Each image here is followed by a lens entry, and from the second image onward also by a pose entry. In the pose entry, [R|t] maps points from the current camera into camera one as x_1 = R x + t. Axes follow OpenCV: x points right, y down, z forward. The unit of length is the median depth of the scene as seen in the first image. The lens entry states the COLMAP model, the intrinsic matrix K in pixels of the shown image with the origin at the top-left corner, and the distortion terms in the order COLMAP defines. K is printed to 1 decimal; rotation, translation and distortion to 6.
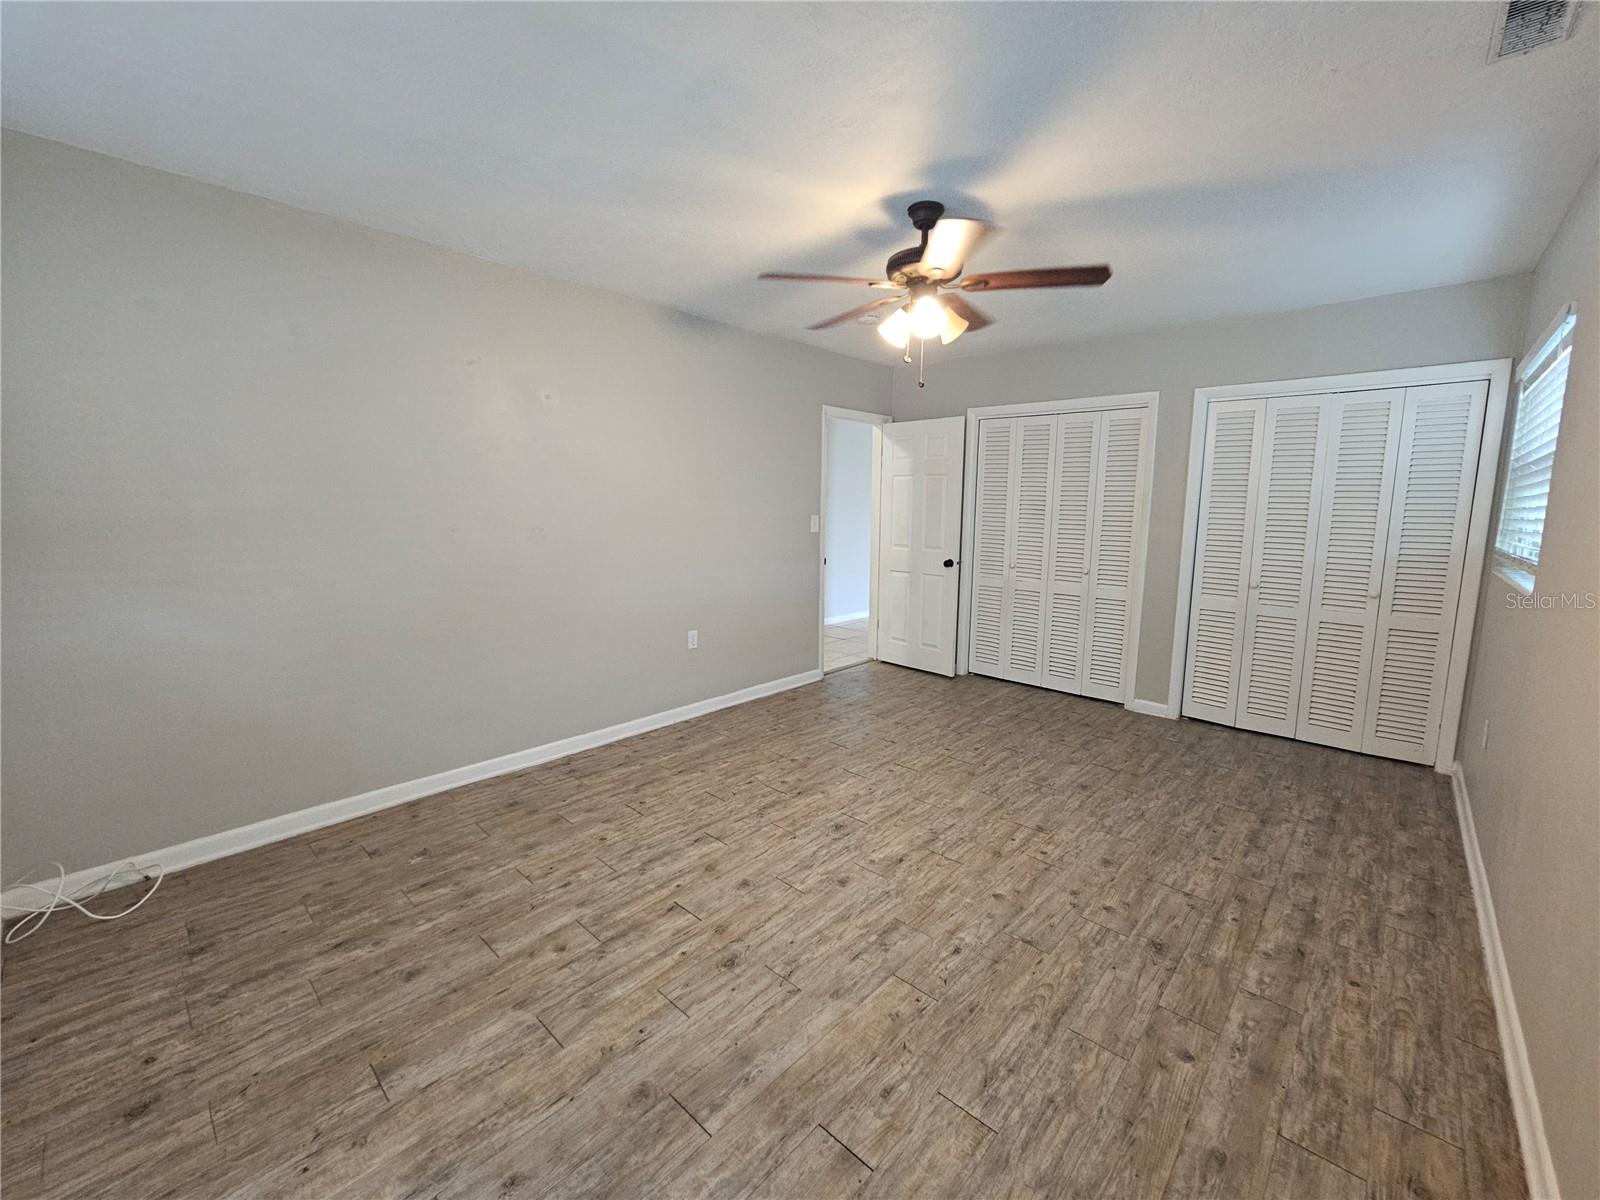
lens RADIAL K [[657.9, 0, 804.8], [0, 657.9, 586.8], [0, 0, 1]] dist [-0.004448, 0.002337]
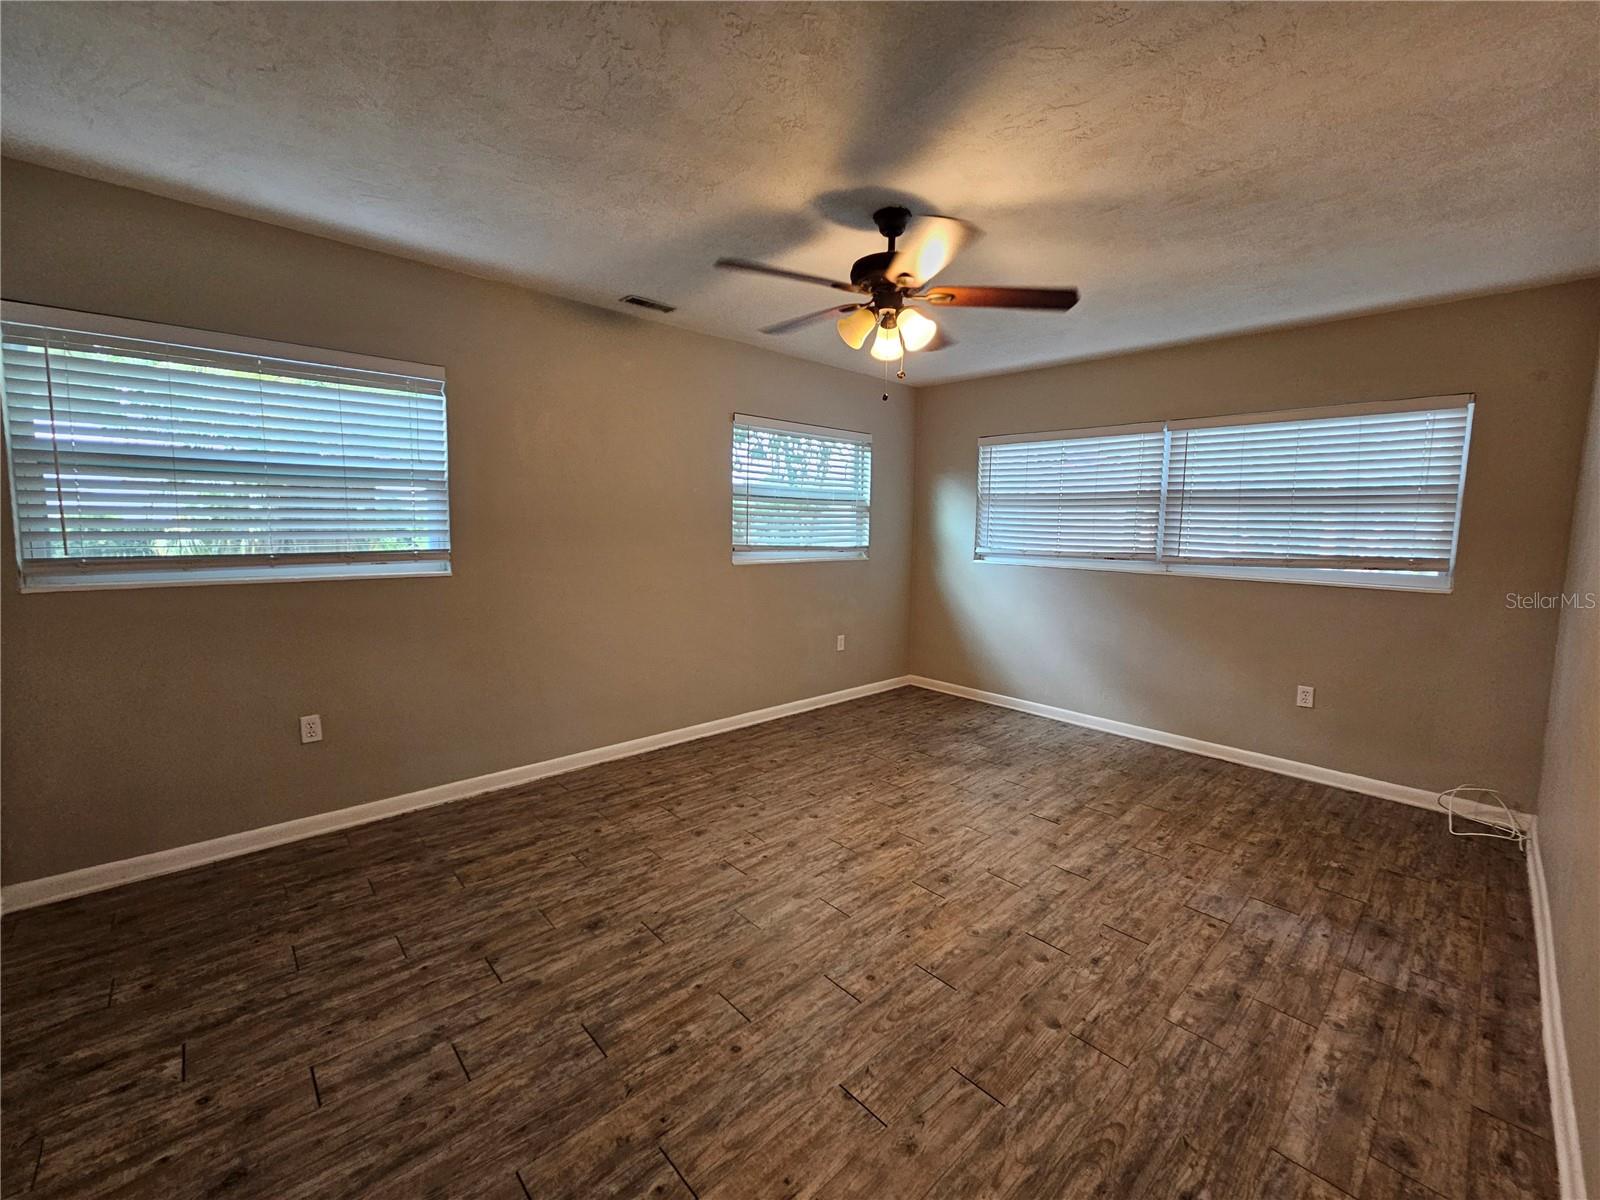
lens RADIAL K [[657.9, 0, 804.8], [0, 657.9, 586.8], [0, 0, 1]] dist [-0.004448, 0.002337]
pose [[-0.996621, -0.037161, 0.073251, 0.201635], [-0.019624, 0.973704, 0.226969, -0.240708], [-0.079760, 0.224765, -0.971143, 1.887823]]
